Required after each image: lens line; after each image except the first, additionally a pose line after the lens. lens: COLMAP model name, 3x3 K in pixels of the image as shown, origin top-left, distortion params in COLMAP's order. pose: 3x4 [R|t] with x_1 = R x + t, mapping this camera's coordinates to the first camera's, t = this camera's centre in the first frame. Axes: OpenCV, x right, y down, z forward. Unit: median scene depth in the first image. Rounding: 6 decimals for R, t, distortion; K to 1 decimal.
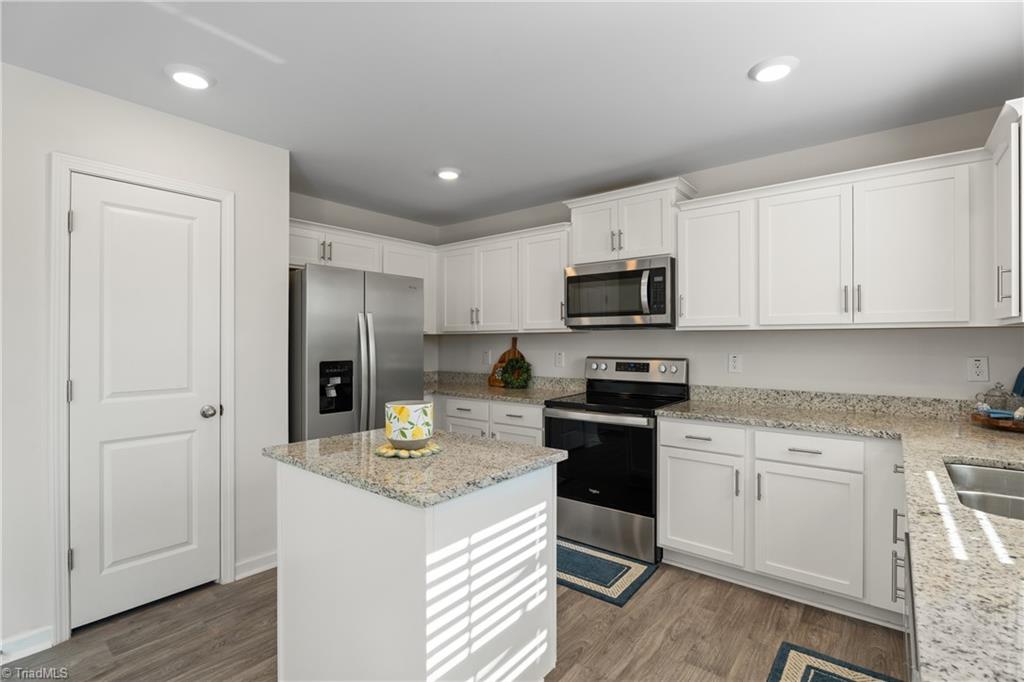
lens RADIAL K [[479.5, 0, 545.5], [0, 479.5, 339.3], [0, 0, 1]] dist [0.000052, -0.001037]
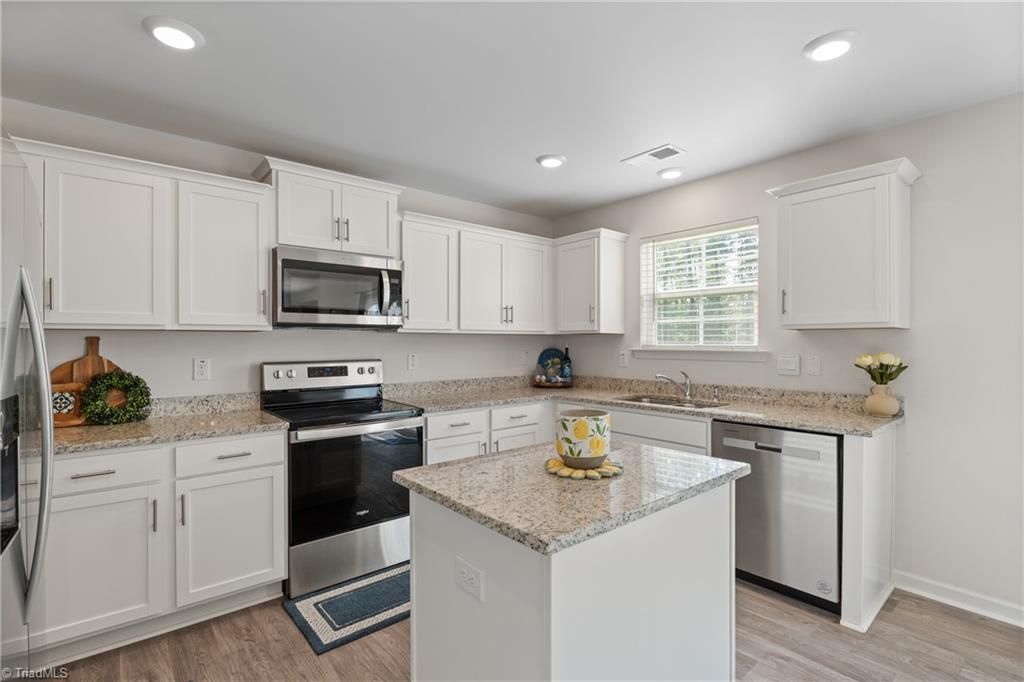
lens RADIAL K [[479.5, 0, 517.6], [0, 479.5, 335.6], [0, 0, 1]] dist [0.000052, -0.001037]
pose [[0.213850, 0.014678, 0.976756, -0.618453], [-0.001834, 0.999891, -0.014624, 0.003493], [-0.976865, 0.001335, 0.213854, 0.468643]]
